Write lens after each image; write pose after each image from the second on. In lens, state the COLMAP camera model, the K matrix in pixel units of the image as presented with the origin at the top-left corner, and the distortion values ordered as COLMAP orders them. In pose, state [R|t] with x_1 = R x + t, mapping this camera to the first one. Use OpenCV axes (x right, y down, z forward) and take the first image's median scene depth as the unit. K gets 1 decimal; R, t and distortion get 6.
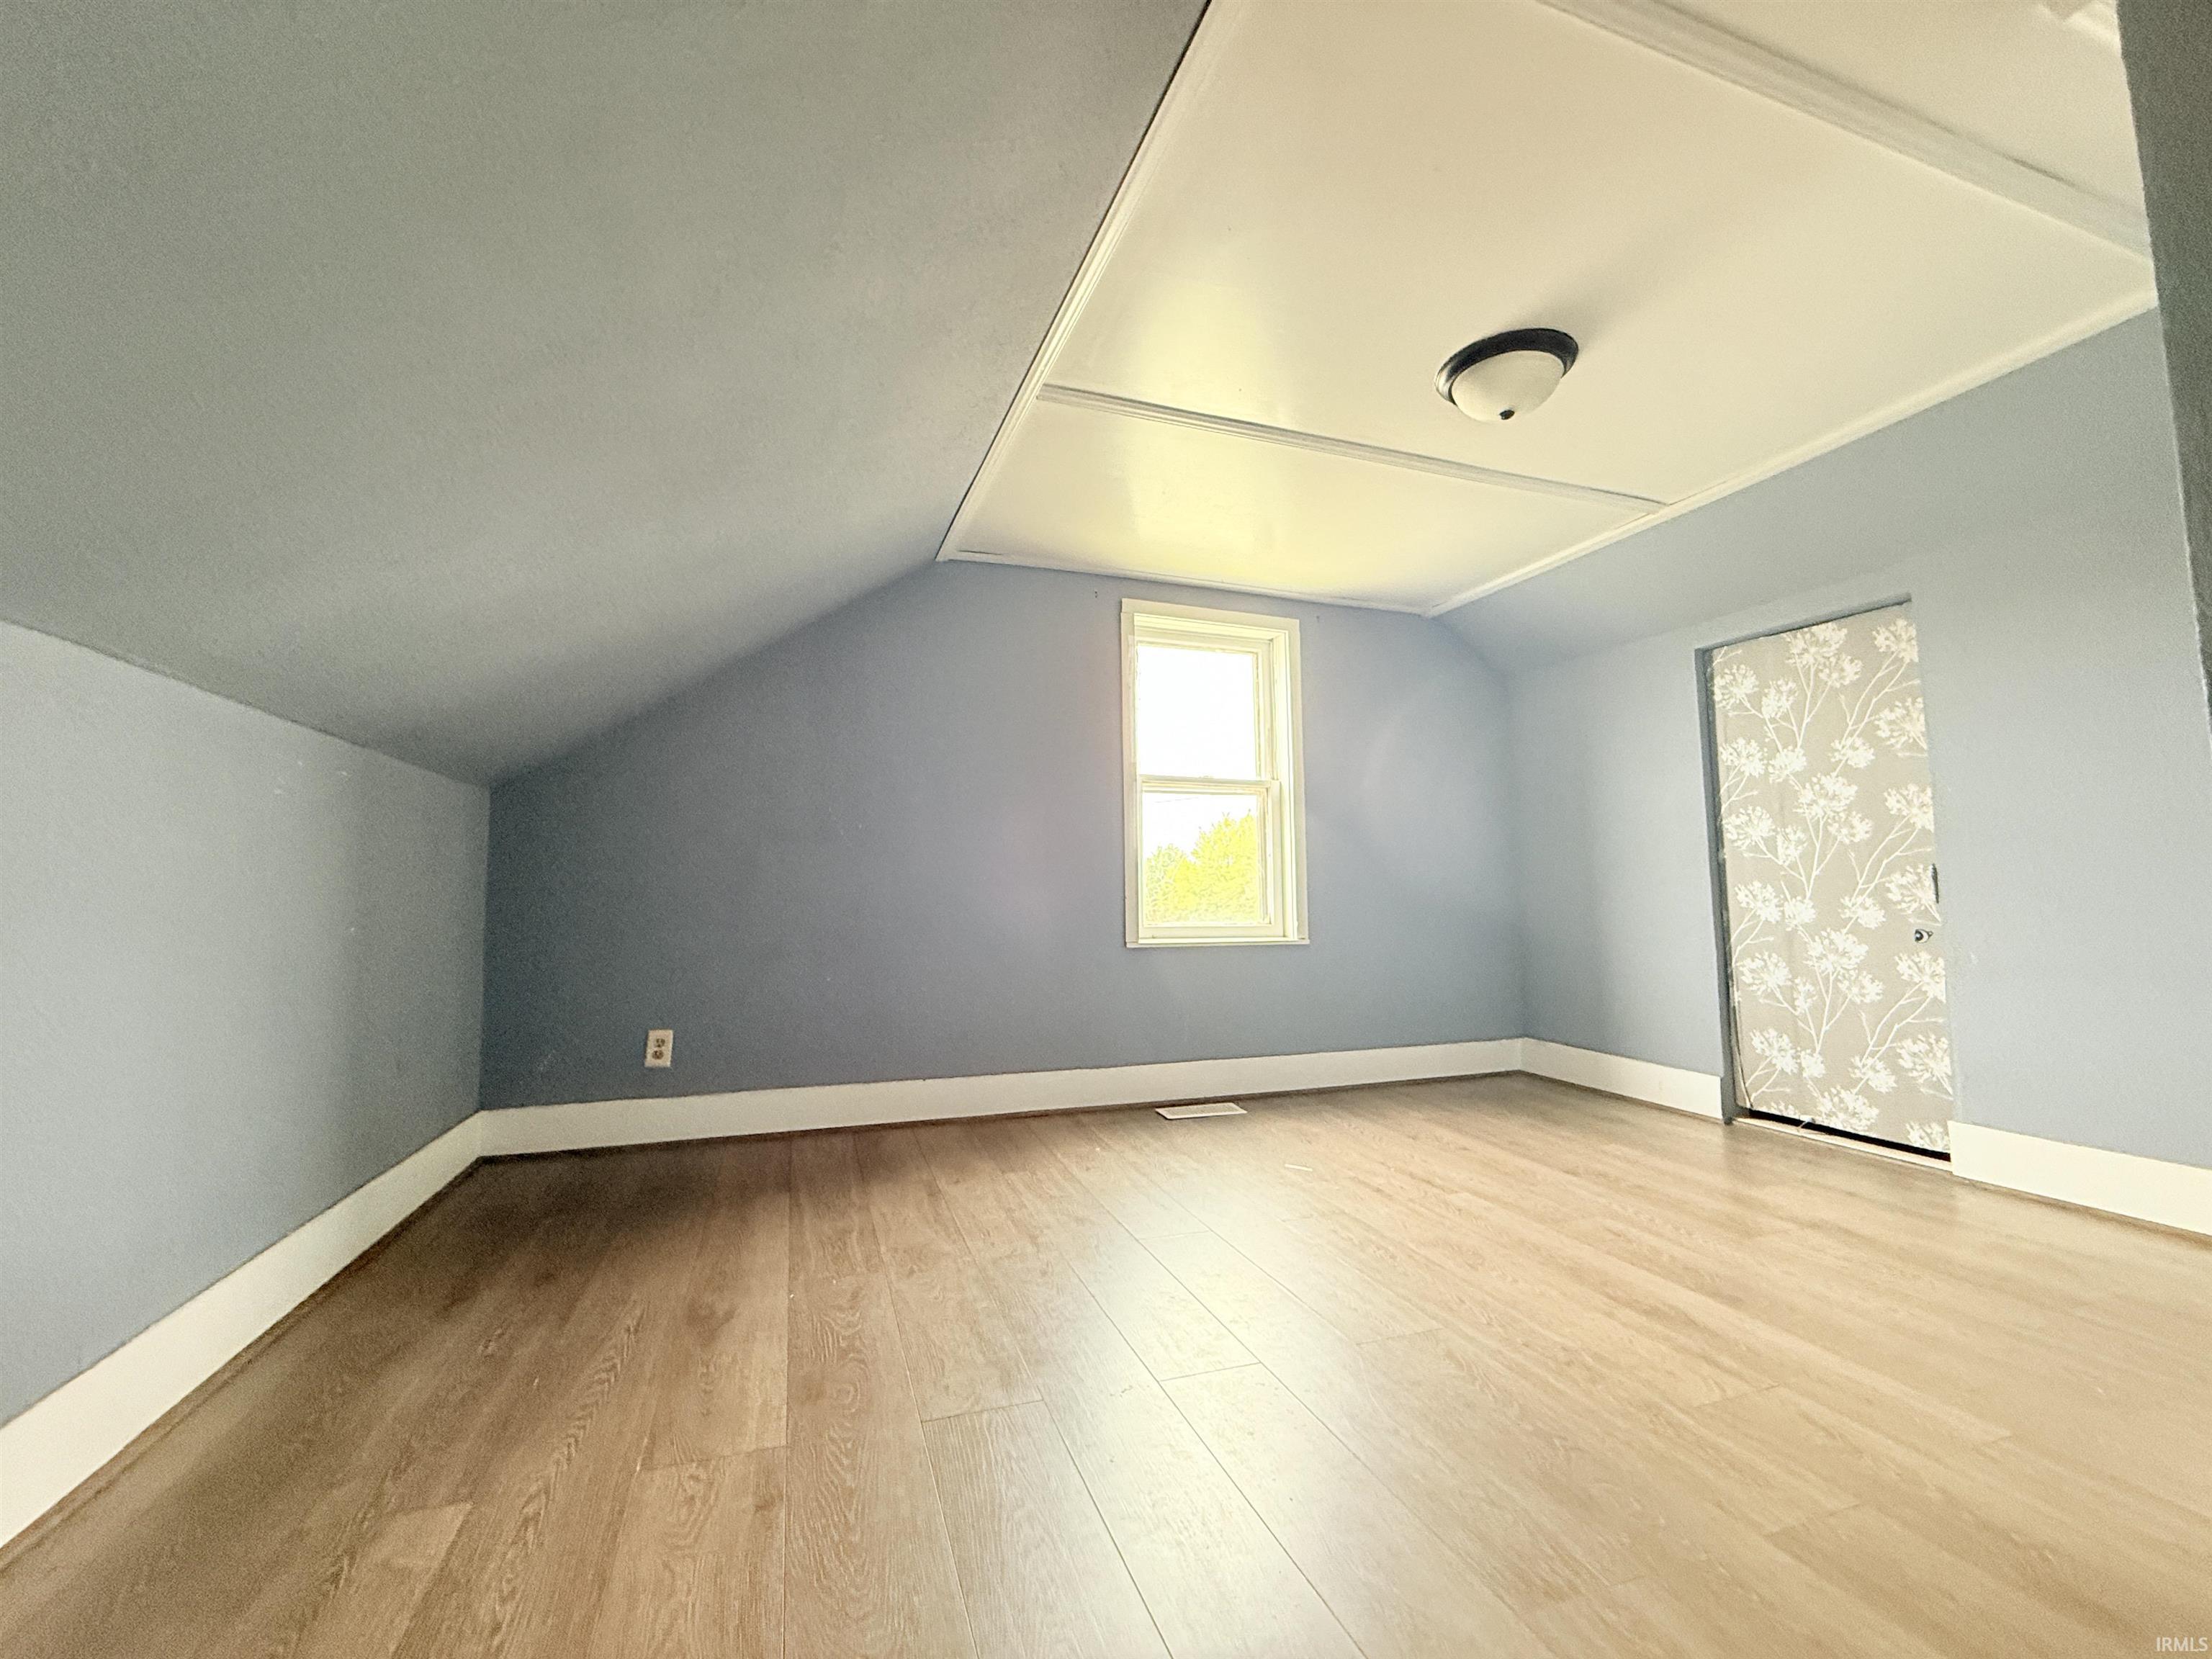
lens RADIAL K [[879.5, 0, 1093.3], [0, 879.5, 826.1], [0, 0, 1]] dist [-0.001932, 0.000627]
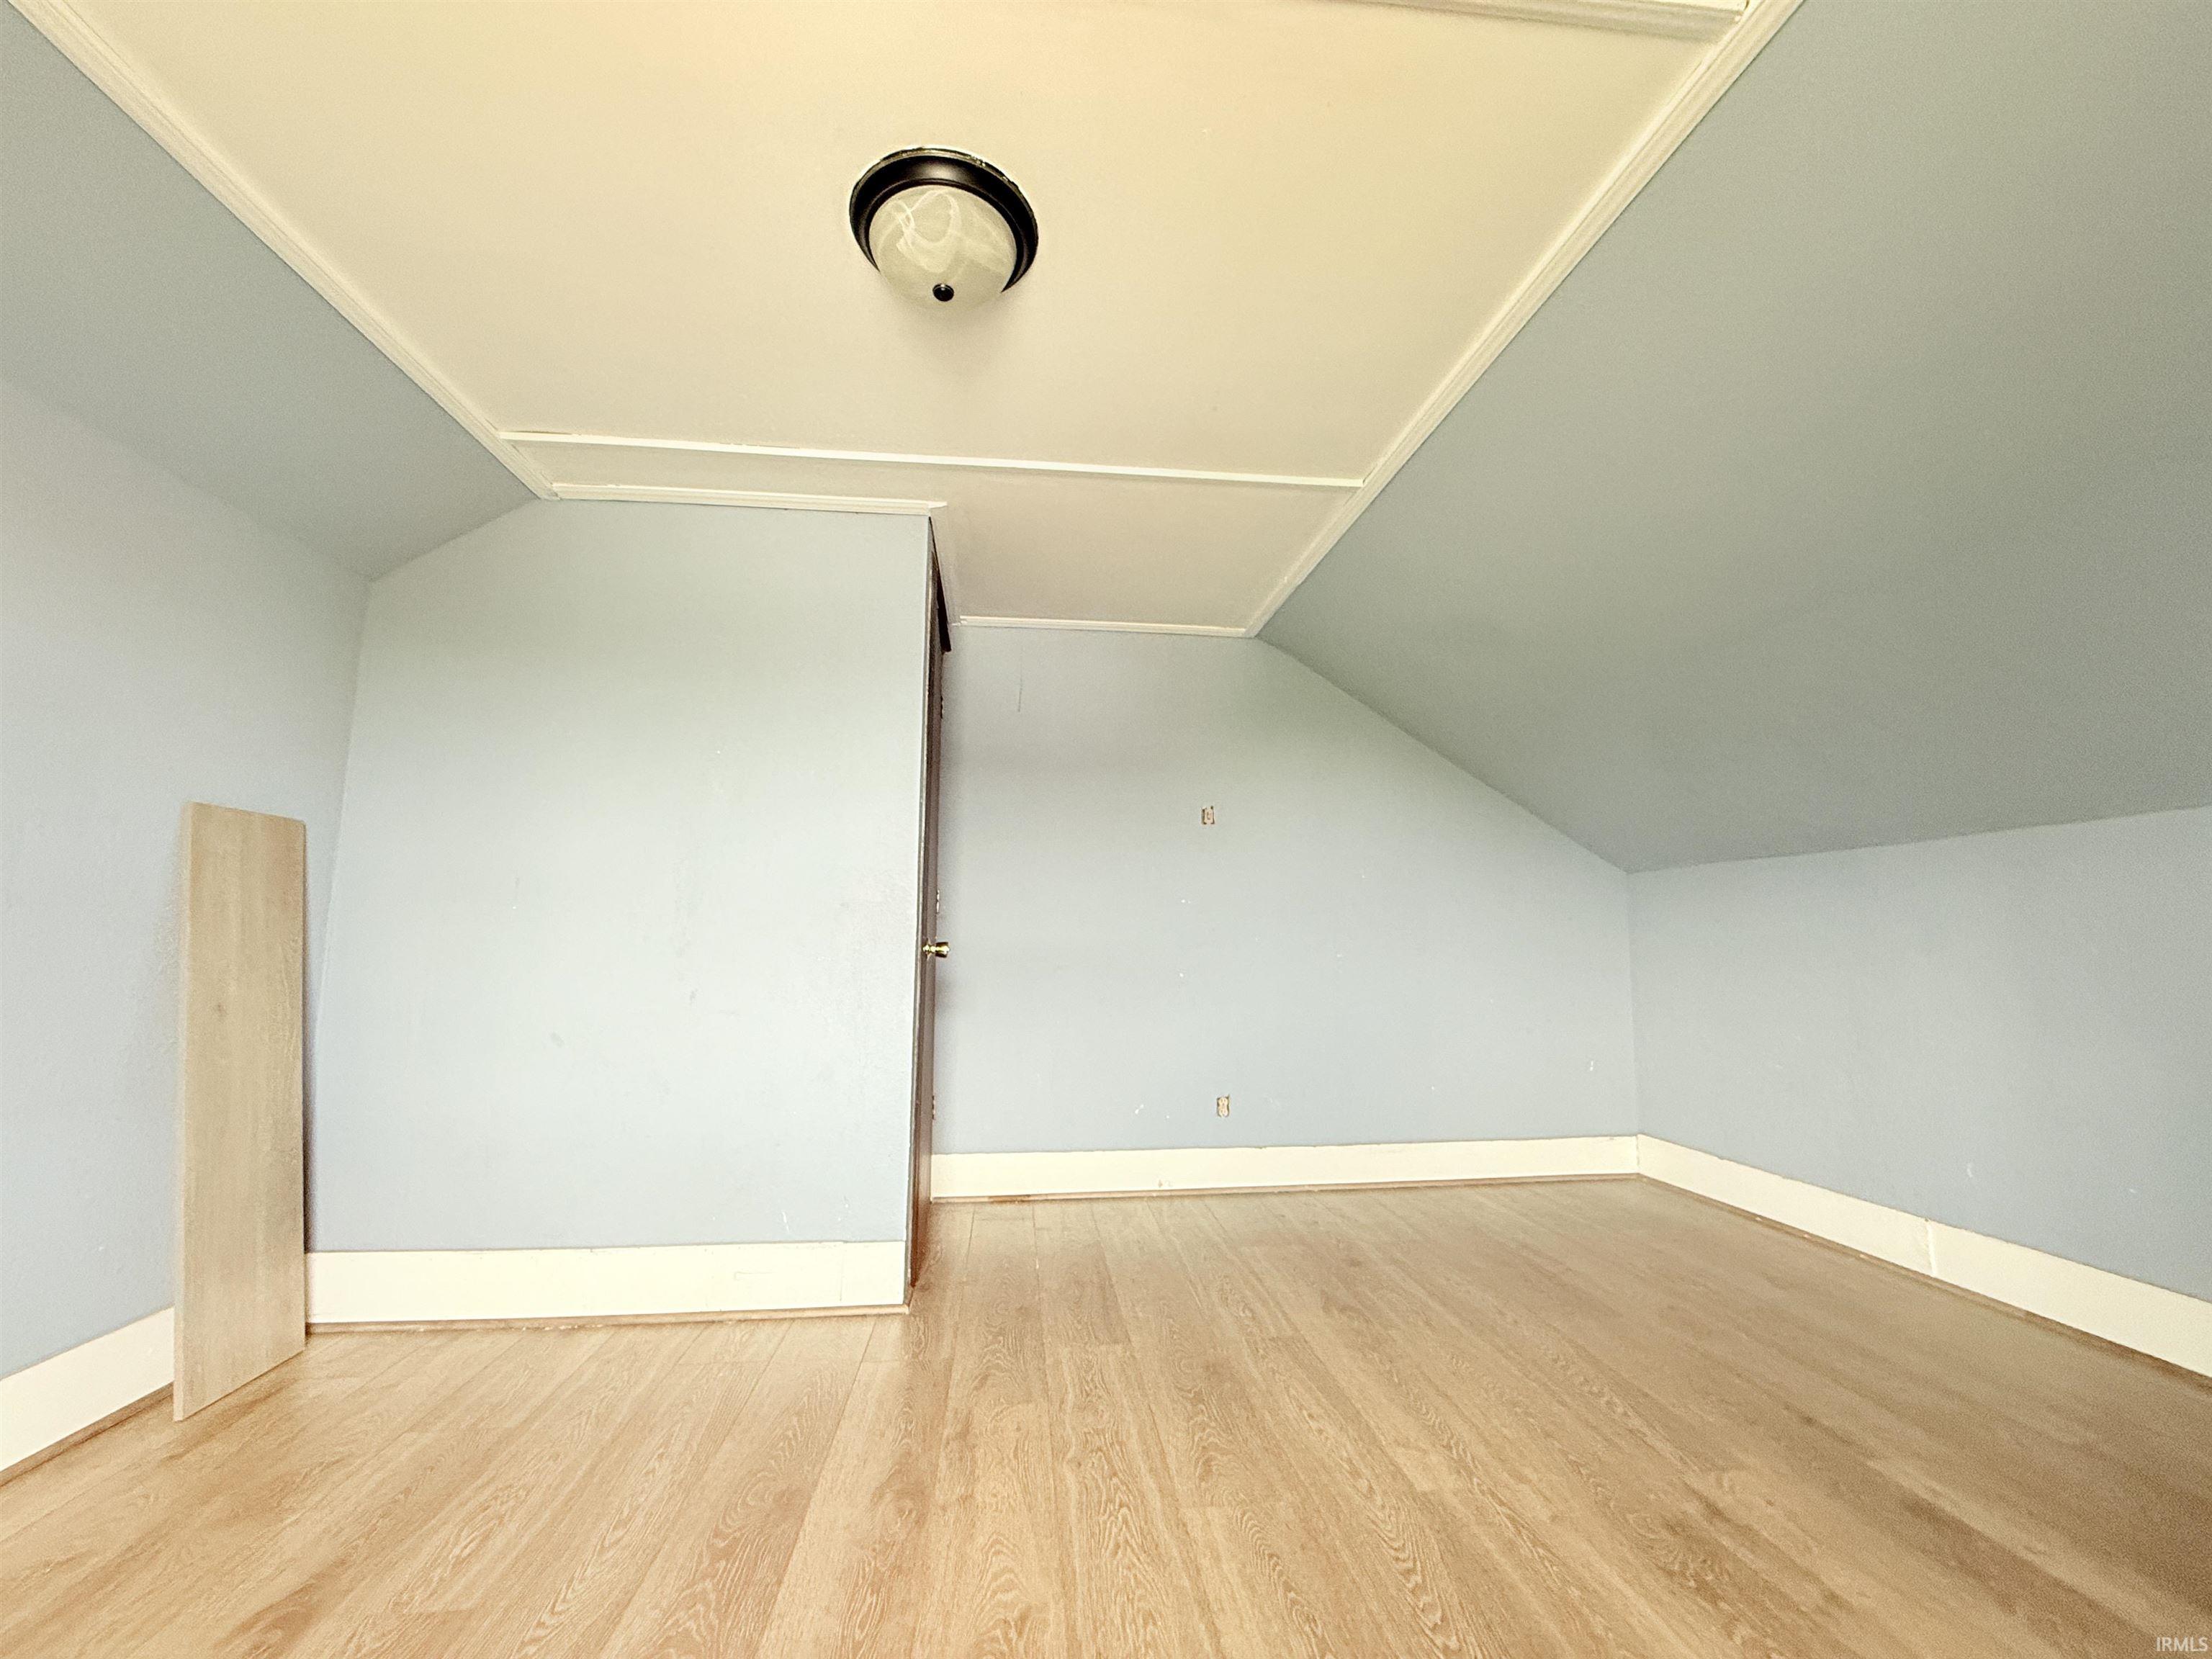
lens RADIAL K [[879.5, 0, 1093.3], [0, 879.5, 826.1], [0, 0, 1]] dist [-0.001932, 0.000627]
pose [[-0.973293, 0.035314, 0.226835, 0.152859], [-0.014484, 0.976684, -0.214195, 0.066320], [-0.229110, -0.211759, -0.950088, 1.113260]]
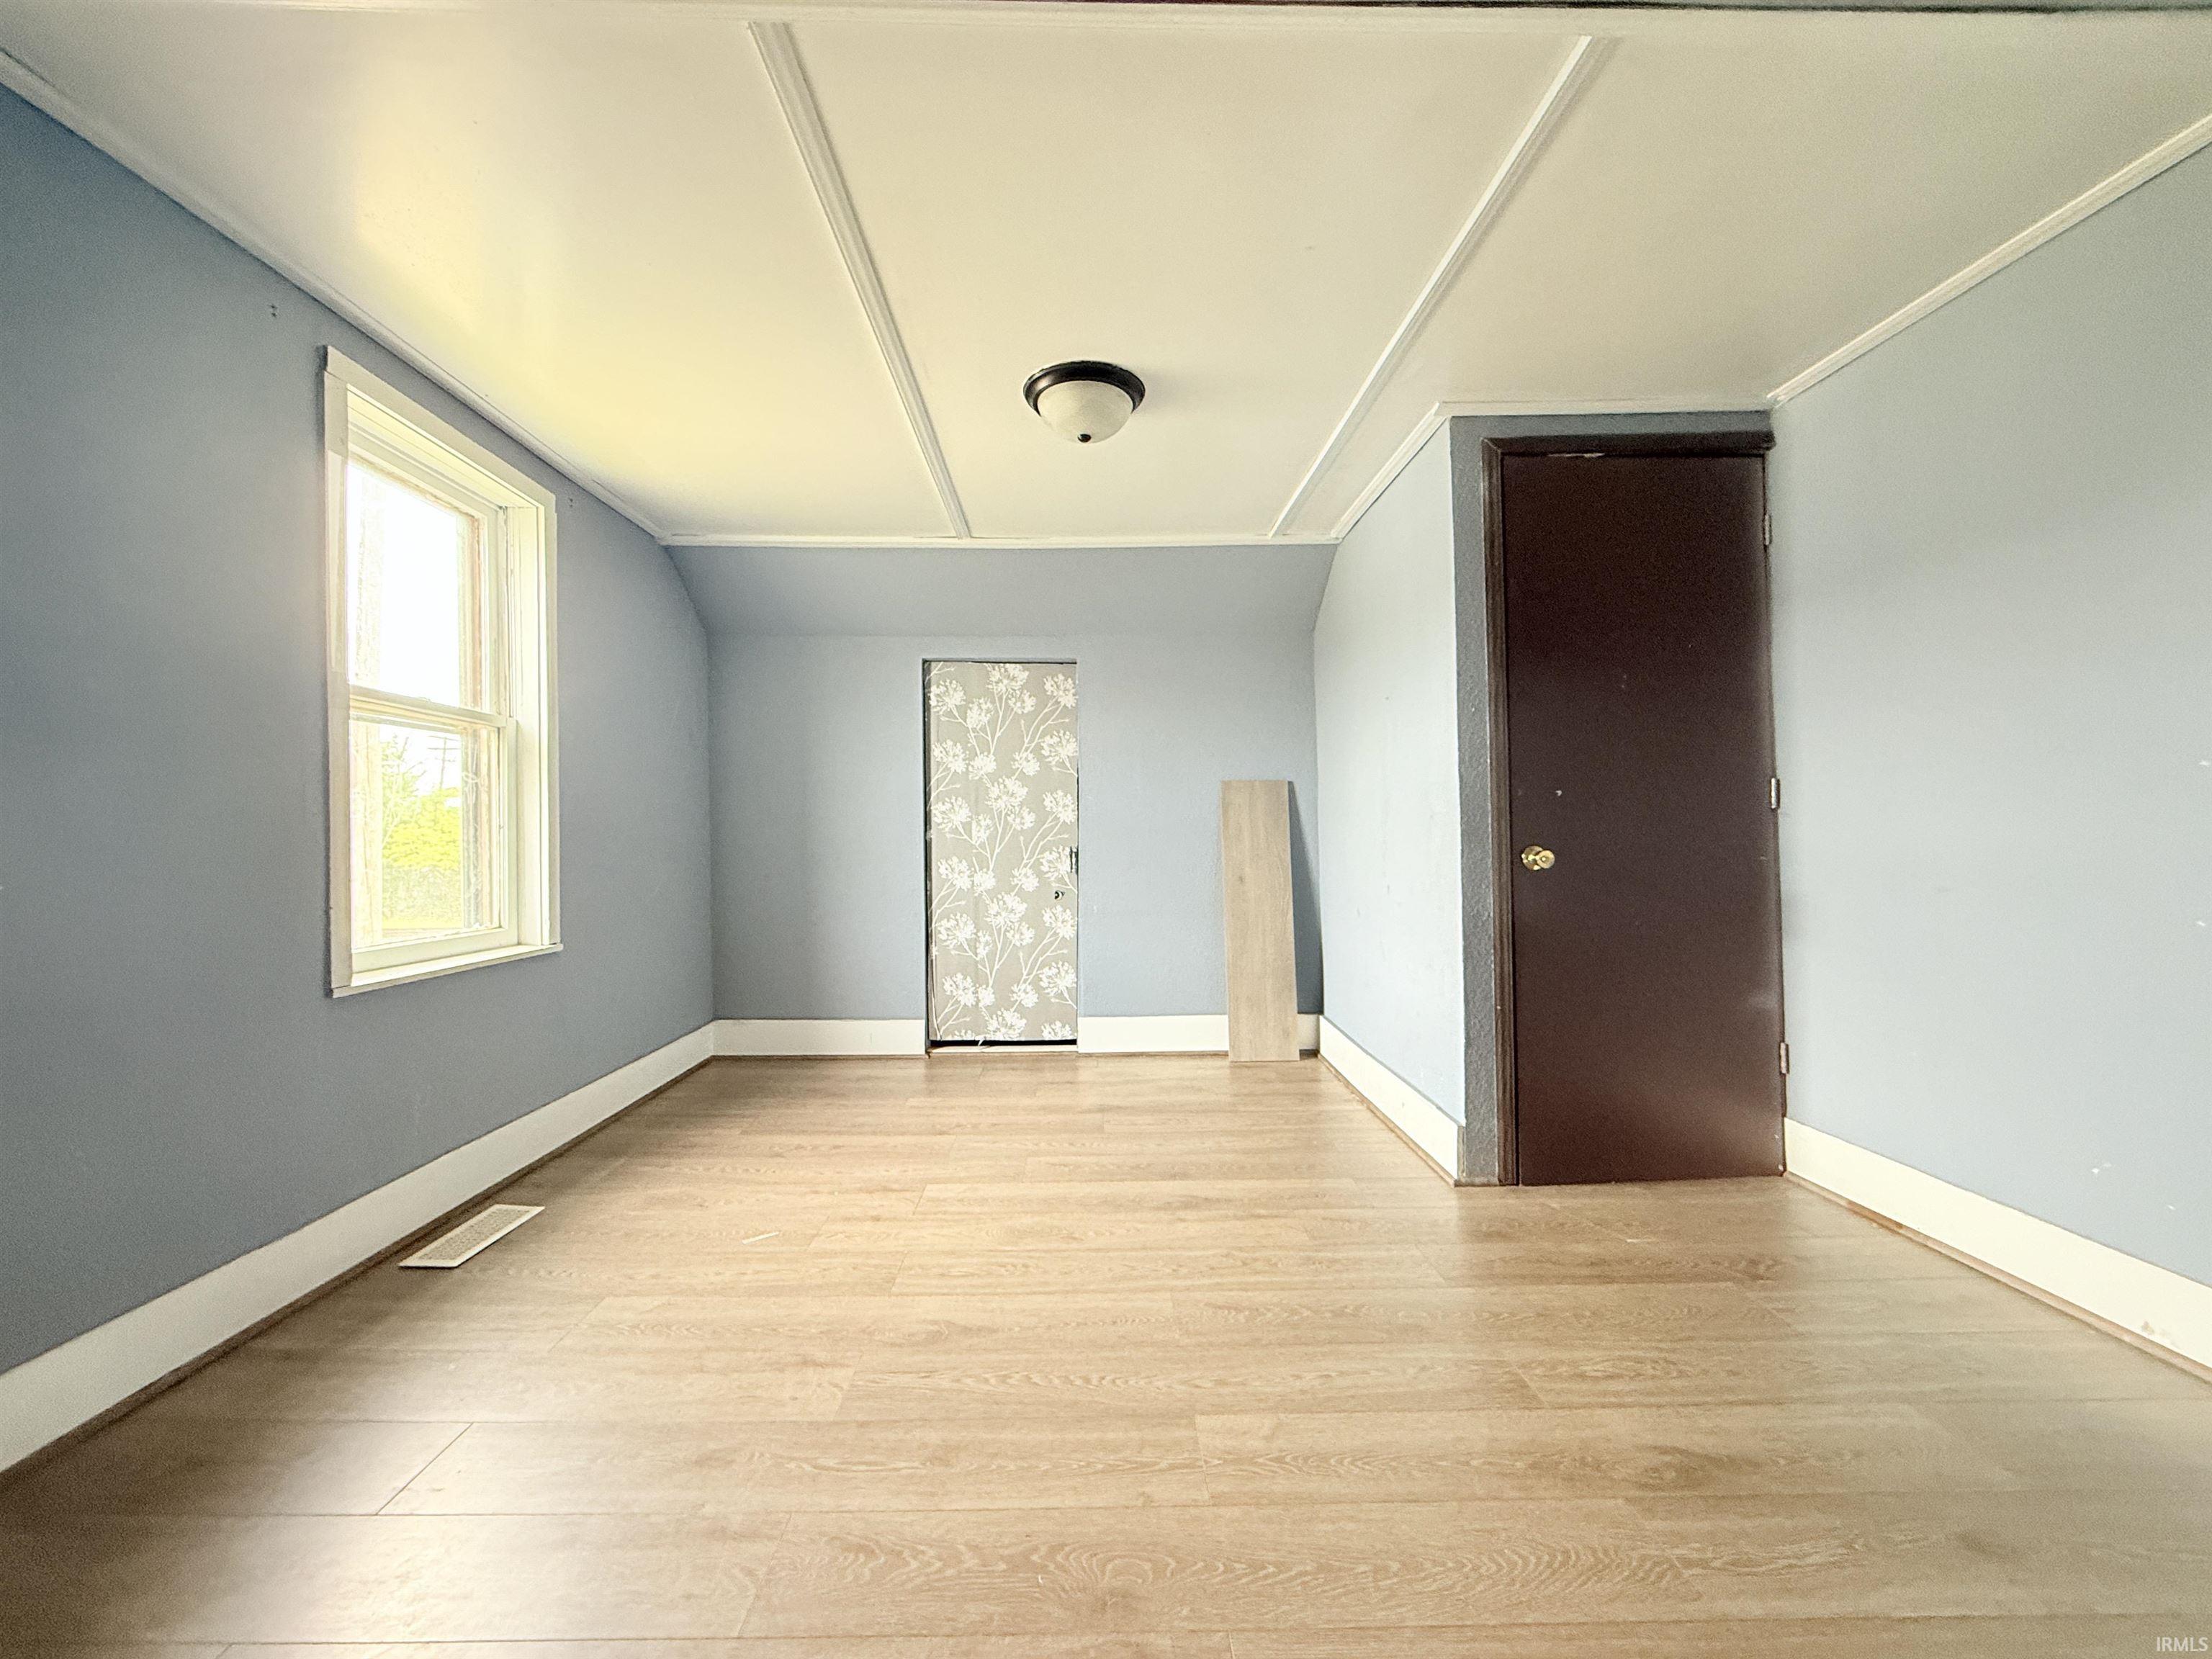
lens RADIAL K [[879.5, 0, 1093.3], [0, 879.5, 826.1], [0, 0, 1]] dist [-0.001932, 0.000627]
pose [[0.315276, 0.012180, 0.948922, -0.384490], [-0.066620, 0.997735, 0.009328, -0.006046], [-0.946659, -0.066158, 0.315374, 0.447851]]
